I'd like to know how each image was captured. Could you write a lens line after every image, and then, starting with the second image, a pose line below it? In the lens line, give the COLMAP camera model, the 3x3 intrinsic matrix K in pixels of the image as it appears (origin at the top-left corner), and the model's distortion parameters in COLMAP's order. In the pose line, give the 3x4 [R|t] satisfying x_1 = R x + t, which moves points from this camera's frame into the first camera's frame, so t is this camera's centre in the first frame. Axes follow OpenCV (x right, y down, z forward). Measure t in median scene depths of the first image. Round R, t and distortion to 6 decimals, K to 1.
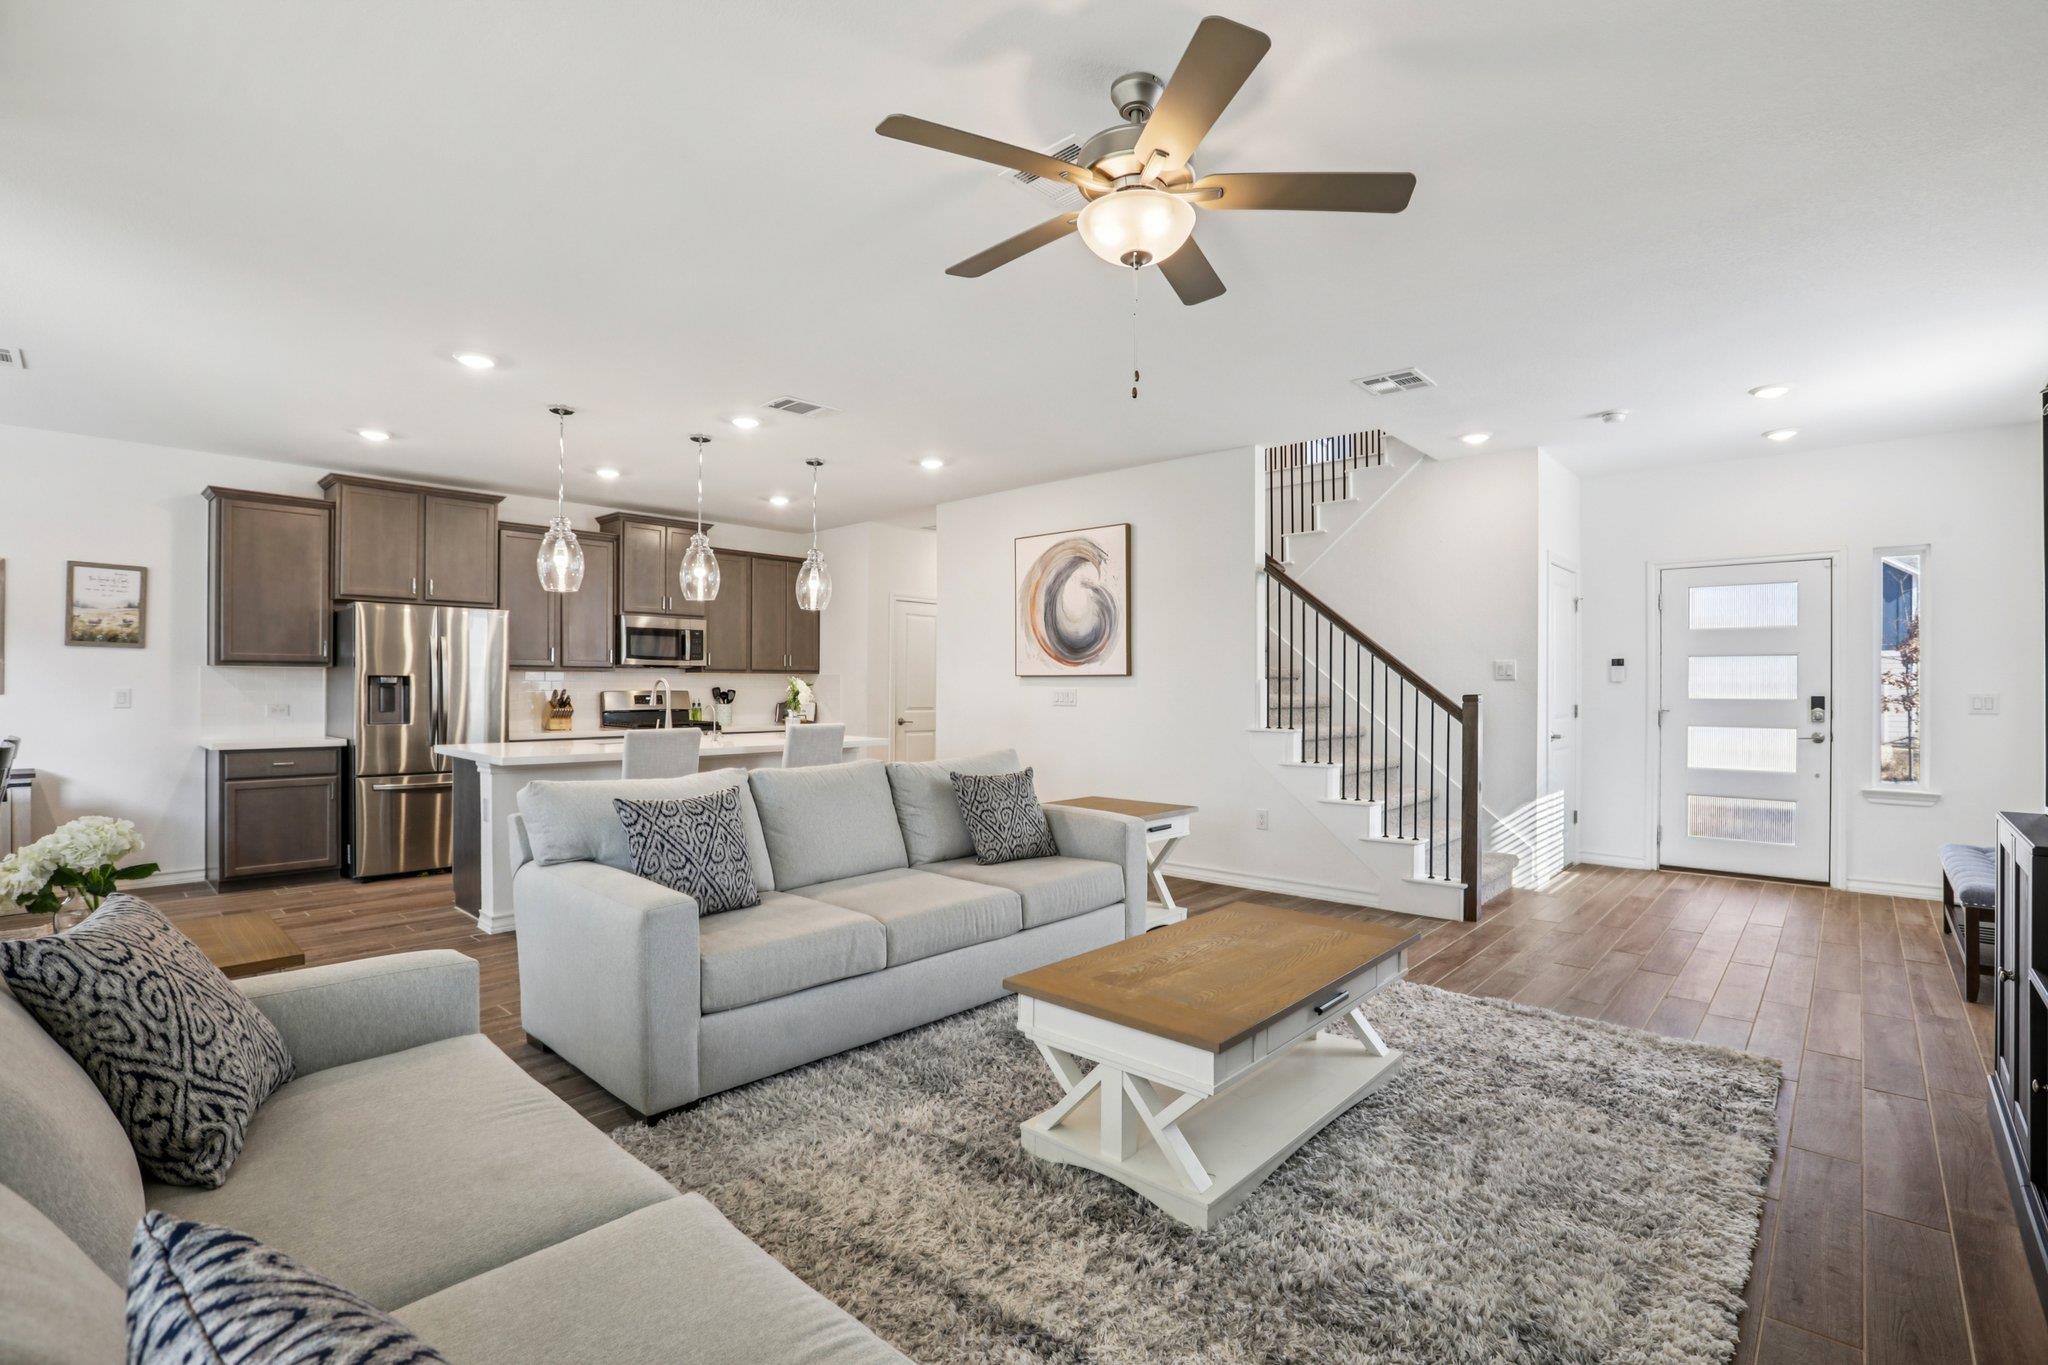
lens RADIAL K [[952.0, 0, 1019.7], [0, 952.0, 680.3], [0, 0, 1]] dist [-0.013785, -0.000860]
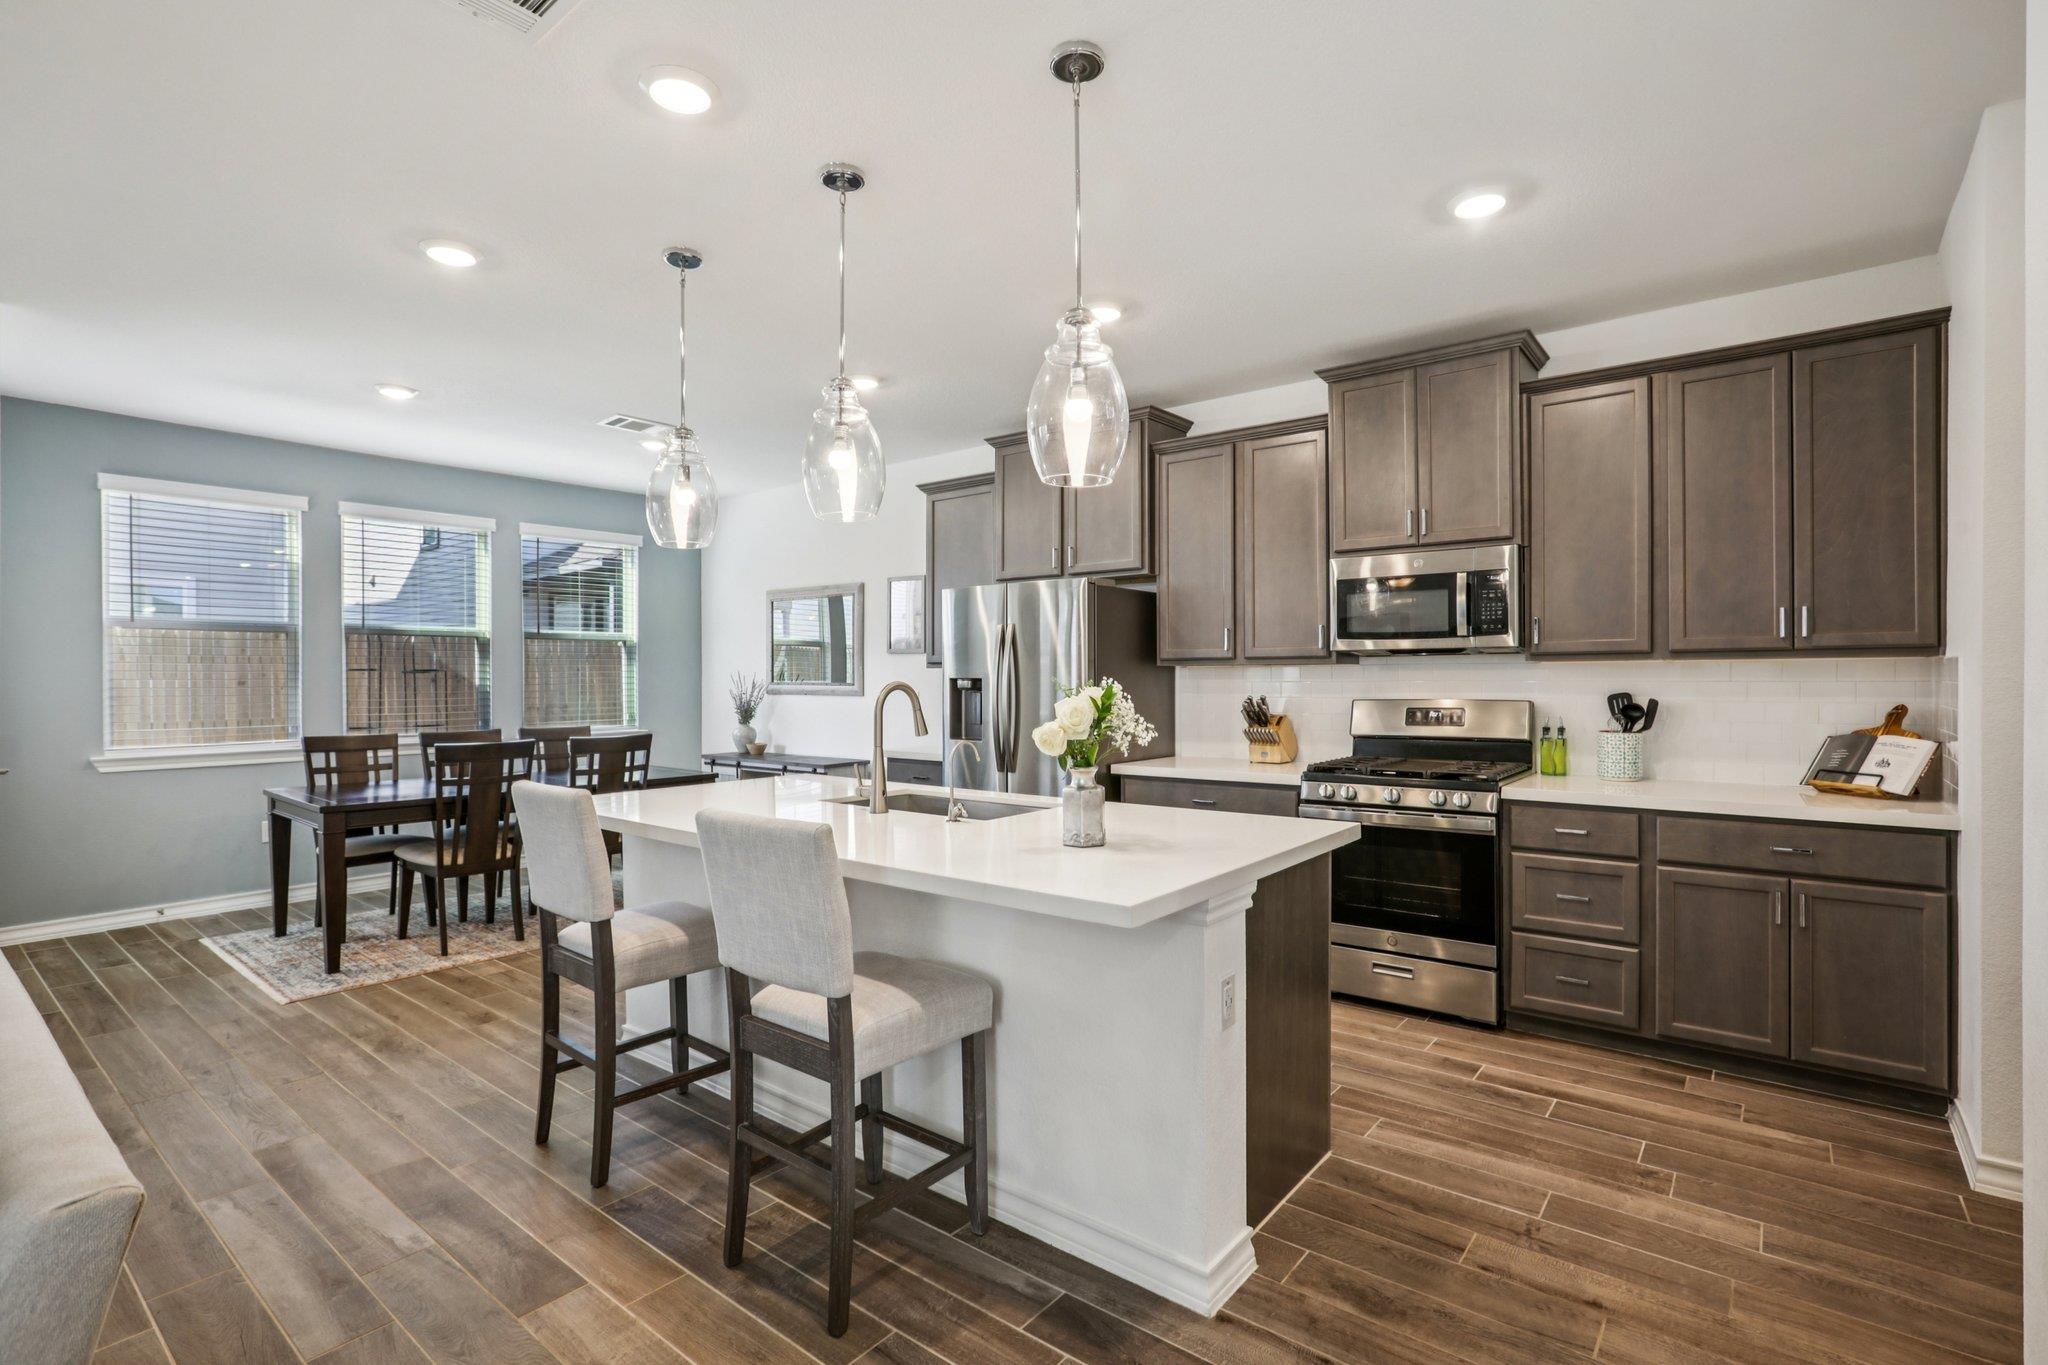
lens RADIAL K [[952.6, 0, 1026.8], [0, 952.6, 686.8], [0, 0, 1]] dist [-0.016531, 0.005528]
pose [[0.083807, 0.004429, -0.996472, 0.121654], [0.013538, 0.999893, 0.005583, -0.002109], [0.996390, -0.013958, 0.083738, 0.899481]]
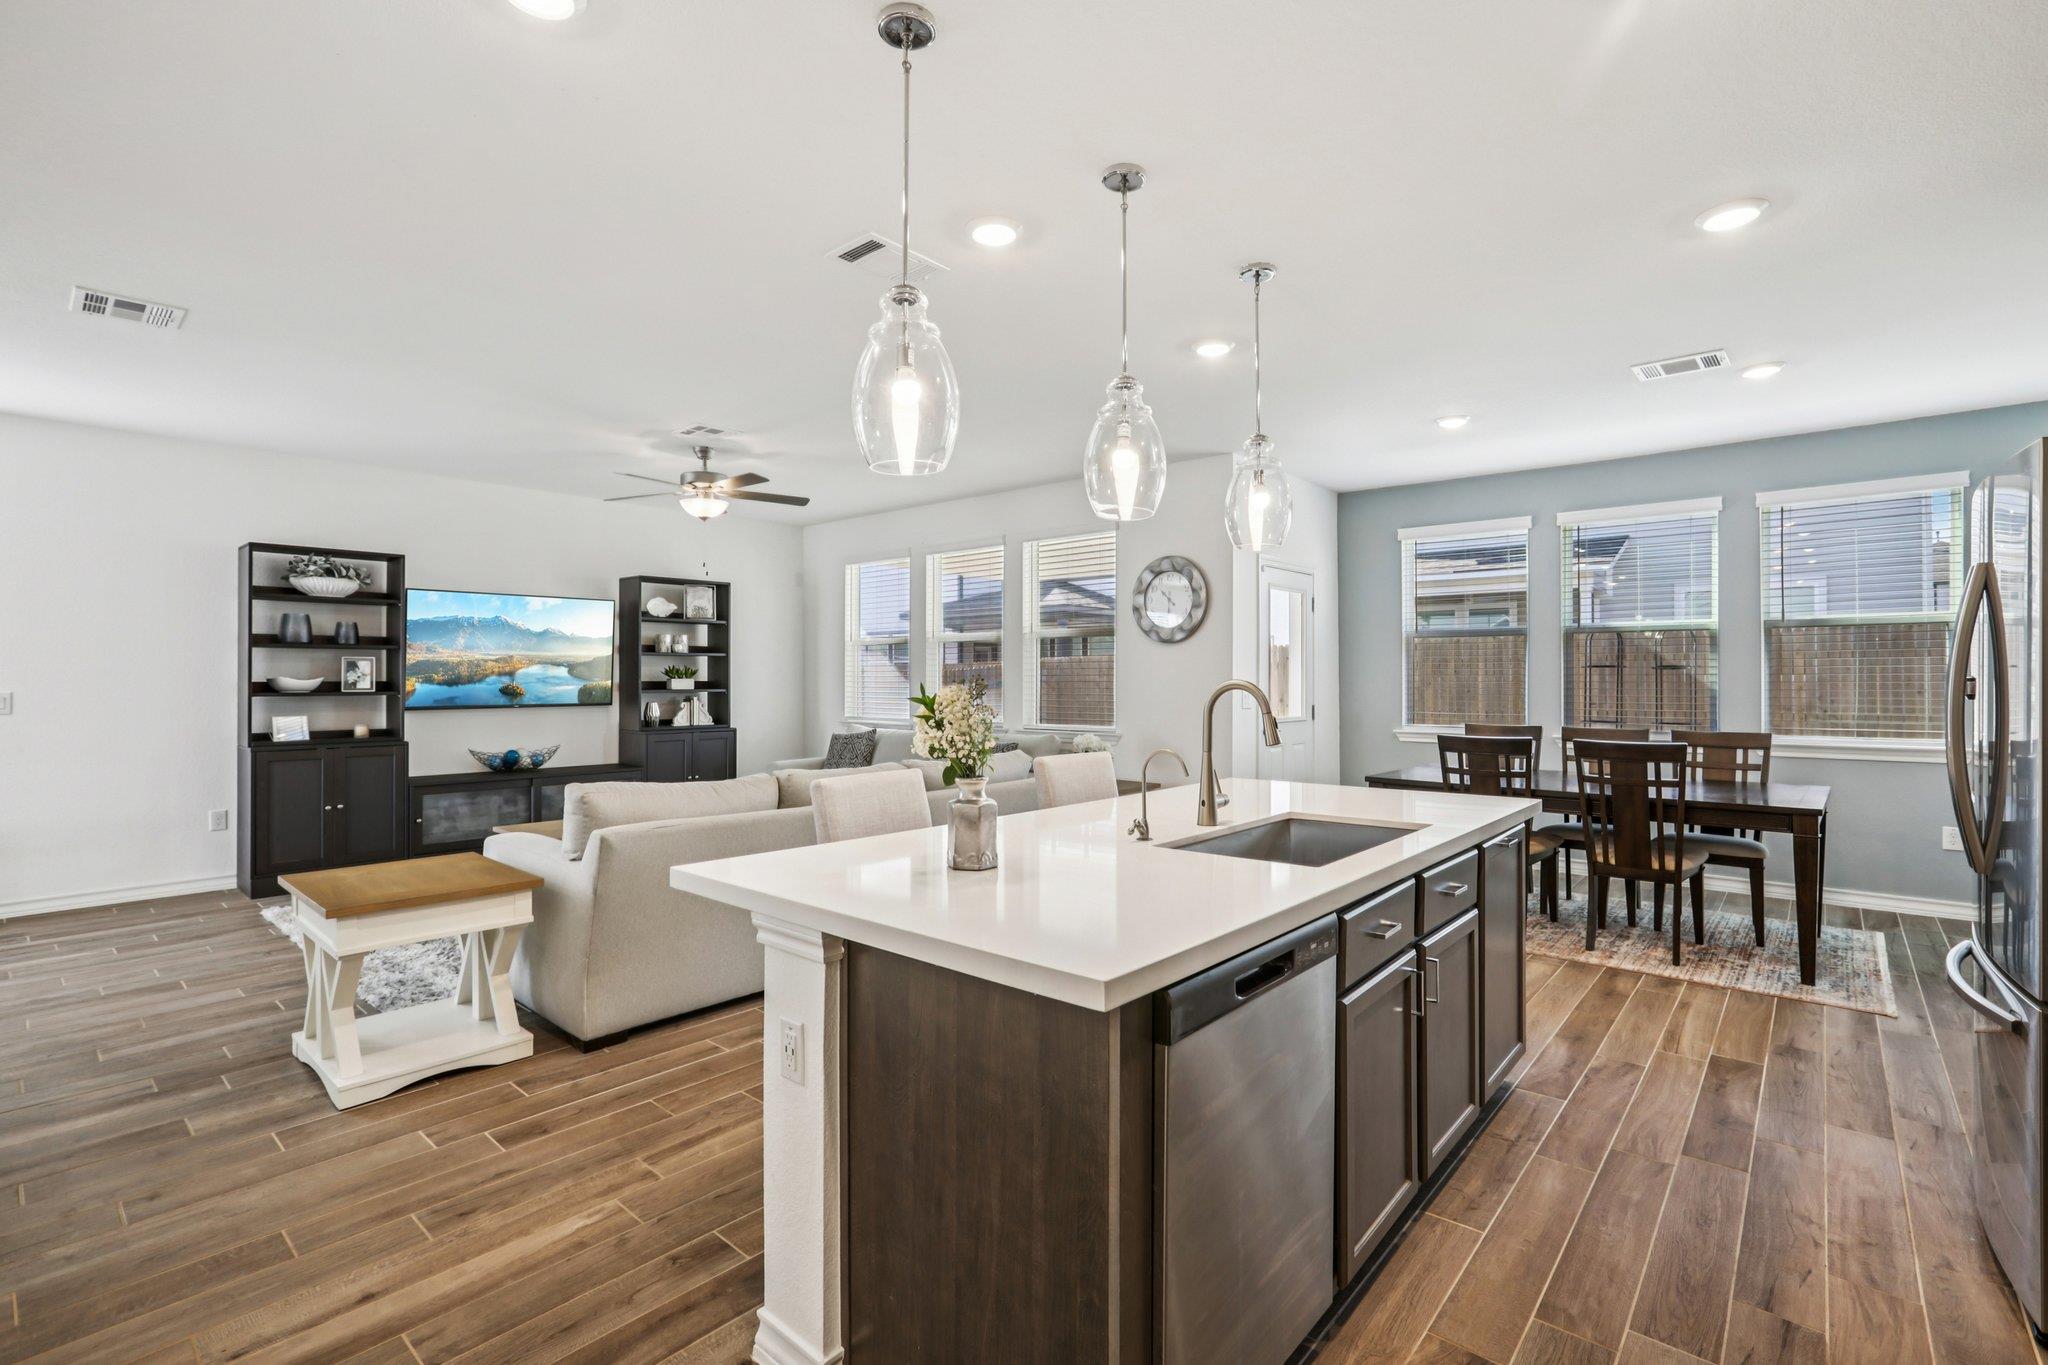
lens RADIAL K [[925.5, 0, 1041.6], [0, 925.5, 682.7], [0, 0, 1]] dist [-0.020144, 0.007159]
pose [[-0.998818, -0.004287, -0.048408, -0.232809], [-0.004145, 0.999987, -0.003035, -0.000105], [0.048420, -0.002831, -0.998823, 1.246664]]
